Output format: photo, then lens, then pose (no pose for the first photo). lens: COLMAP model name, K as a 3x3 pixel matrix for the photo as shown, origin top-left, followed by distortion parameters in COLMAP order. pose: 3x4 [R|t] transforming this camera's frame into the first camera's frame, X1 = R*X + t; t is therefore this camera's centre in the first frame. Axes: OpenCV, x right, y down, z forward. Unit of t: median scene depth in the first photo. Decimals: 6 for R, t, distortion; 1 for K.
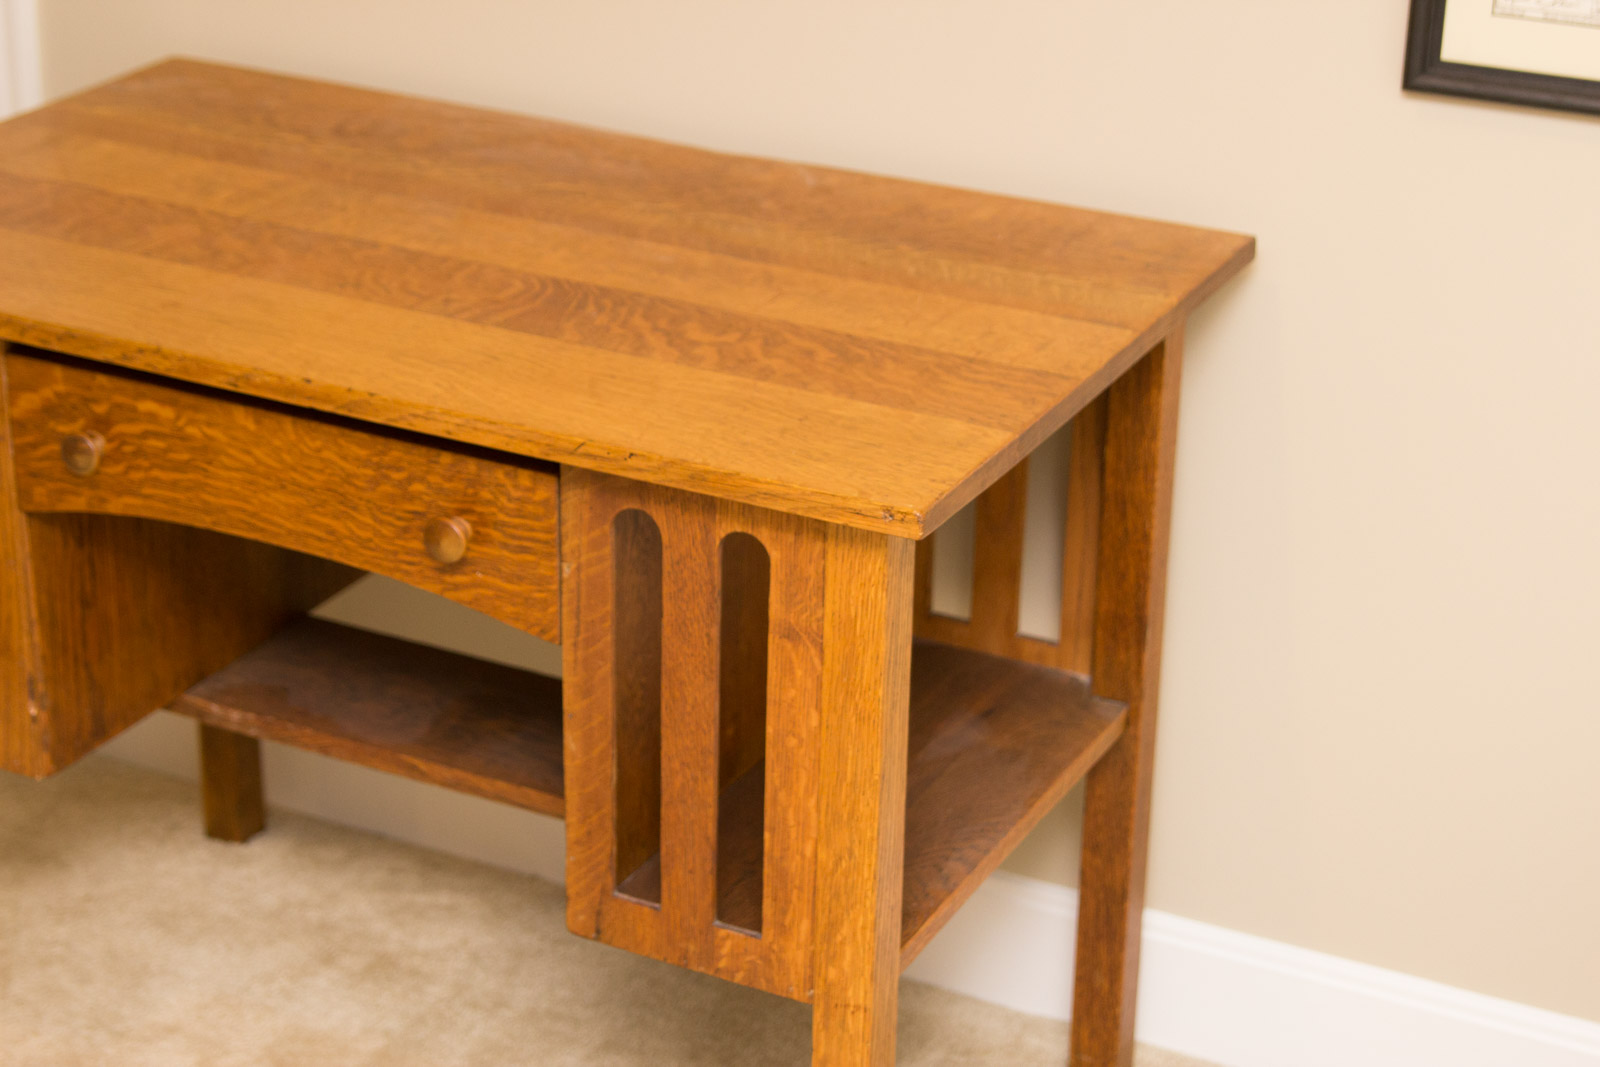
lens RADIAL K [[3102.6, 0, 798.1], [0, 3102.6, 540.3], [0, 0, 1]] dist [-0.011862, 0.000000]
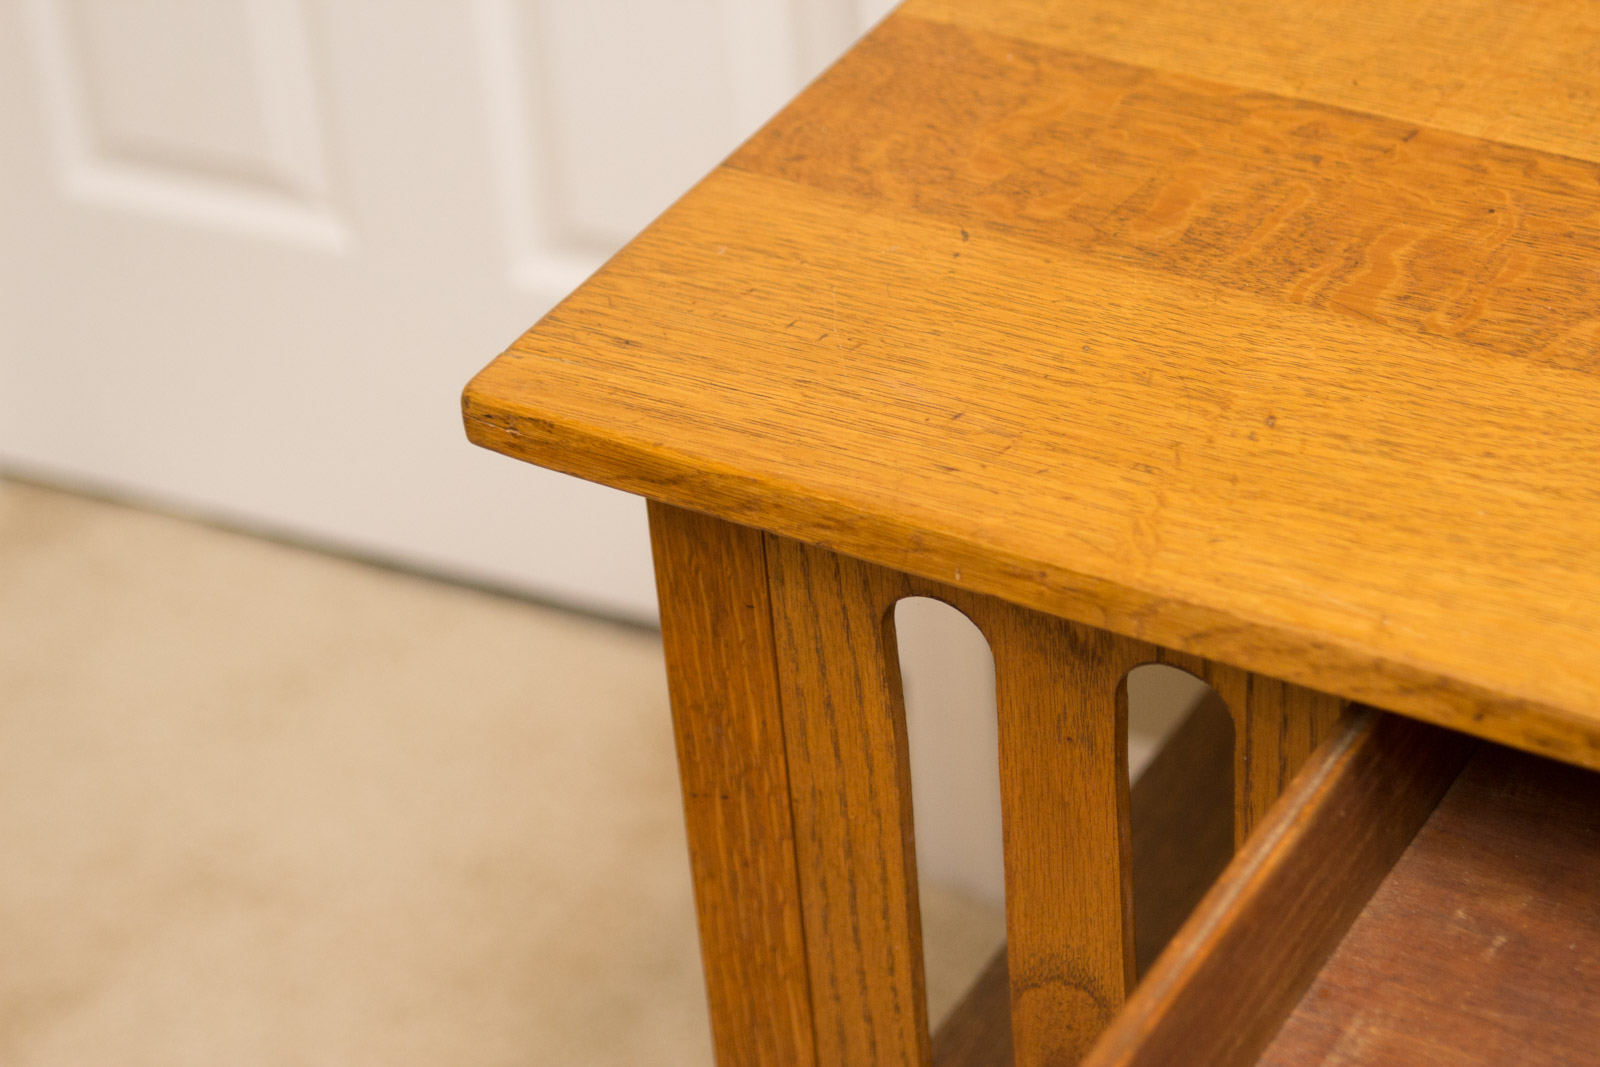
lens RADIAL K [[4104.1, 0, 794.9], [0, 4104.1, 572.1], [0, 0, 1]] dist [0.095311, 0.000000]
pose [[0.992943, -0.039411, -0.111853, -0.283626], [0.062214, 0.976070, 0.208365, -0.201027], [0.100964, -0.213853, 0.971634, 0.509584]]
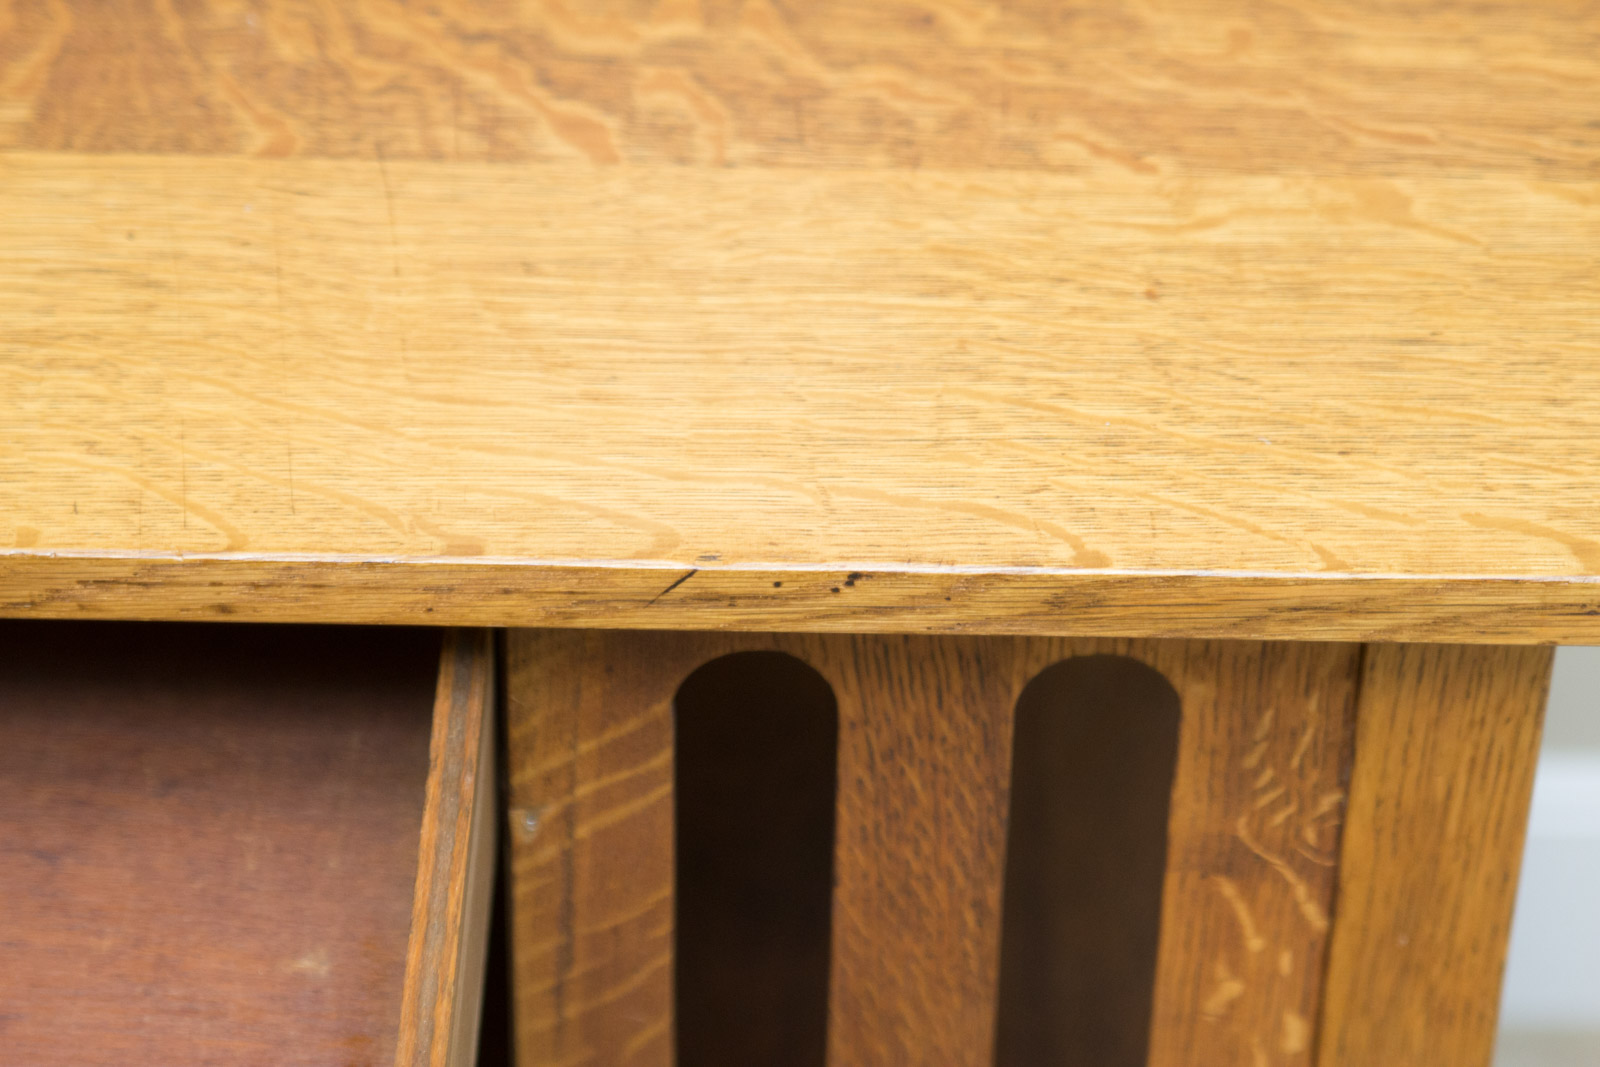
lens RADIAL K [[4968.6, 0, 796.6], [0, 4968.6, 547.0], [0, 0, 1]] dist [0.111029, 0.000000]
pose [[0.896529, -0.285167, 0.338991, -0.226755], [0.182346, 0.934971, 0.304267, -0.184341], [-0.403714, -0.210971, 0.890228, 0.479100]]
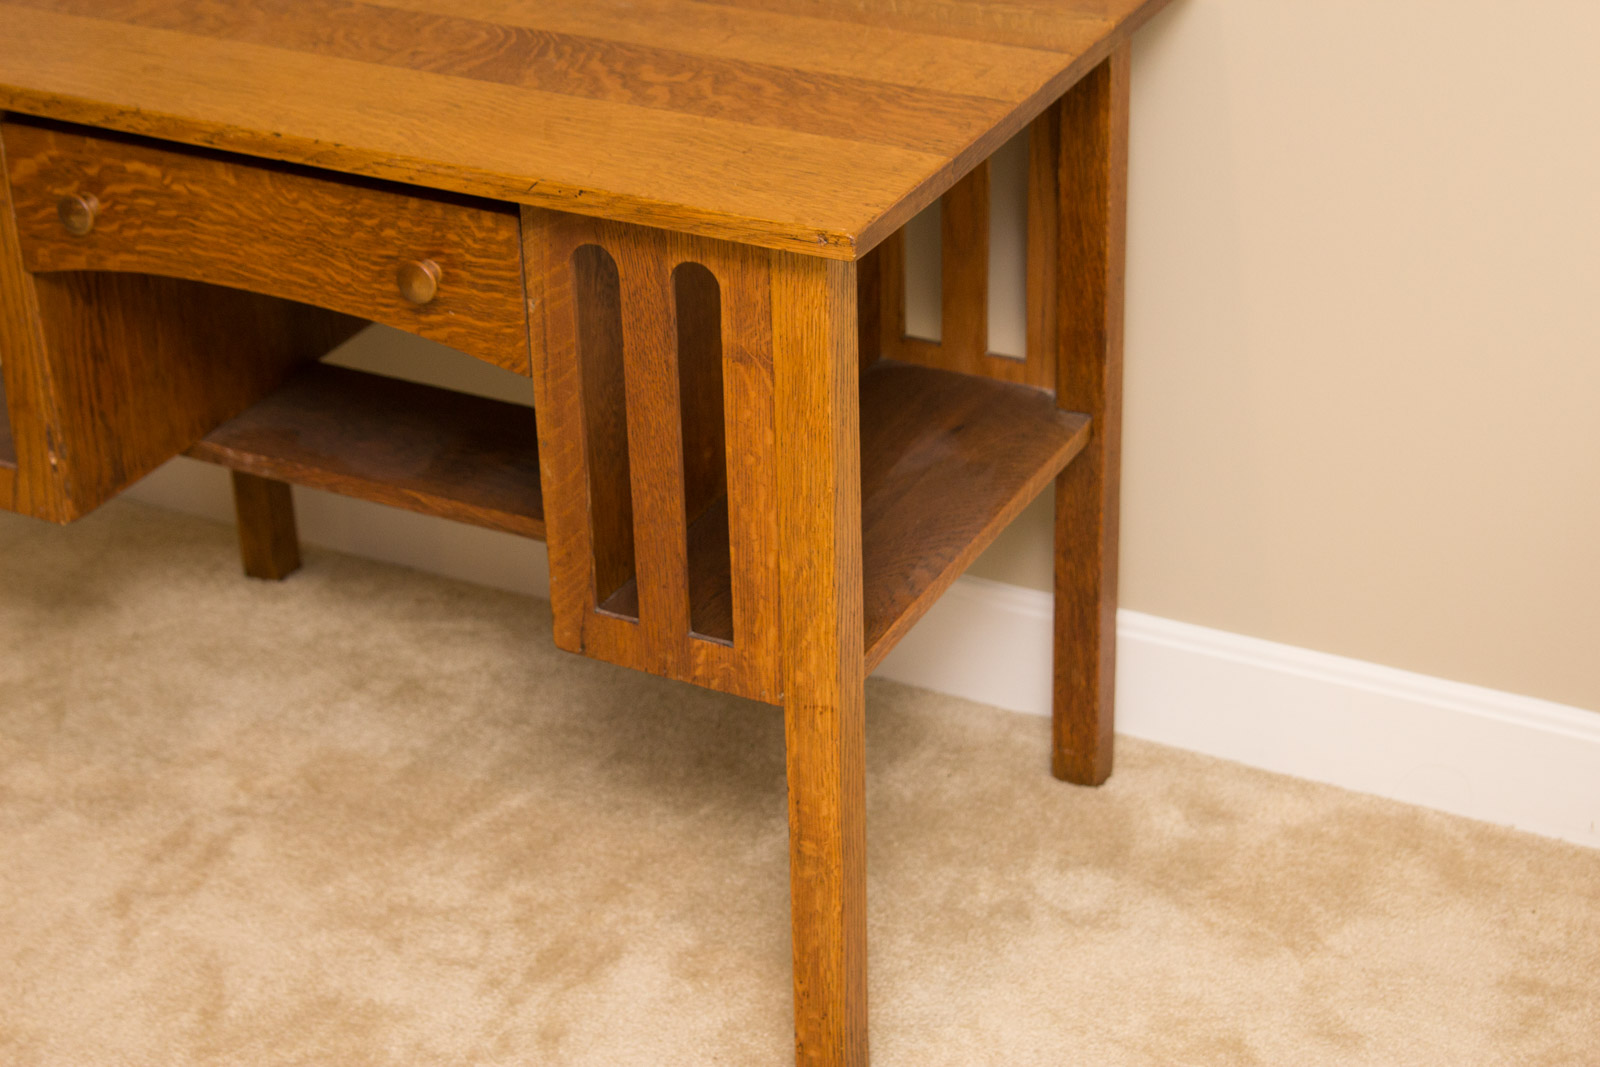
lens RADIAL K [[2942.7, 0, 793.4], [0, 2942.7, 539.2], [0, 0, 1]] dist [-0.017314, 0.000000]
pose [[0.998820, -0.036747, -0.031763, 0.042027], [0.039312, 0.995662, 0.084330, 0.007667], [0.028526, -0.085479, 0.995931, 0.001433]]
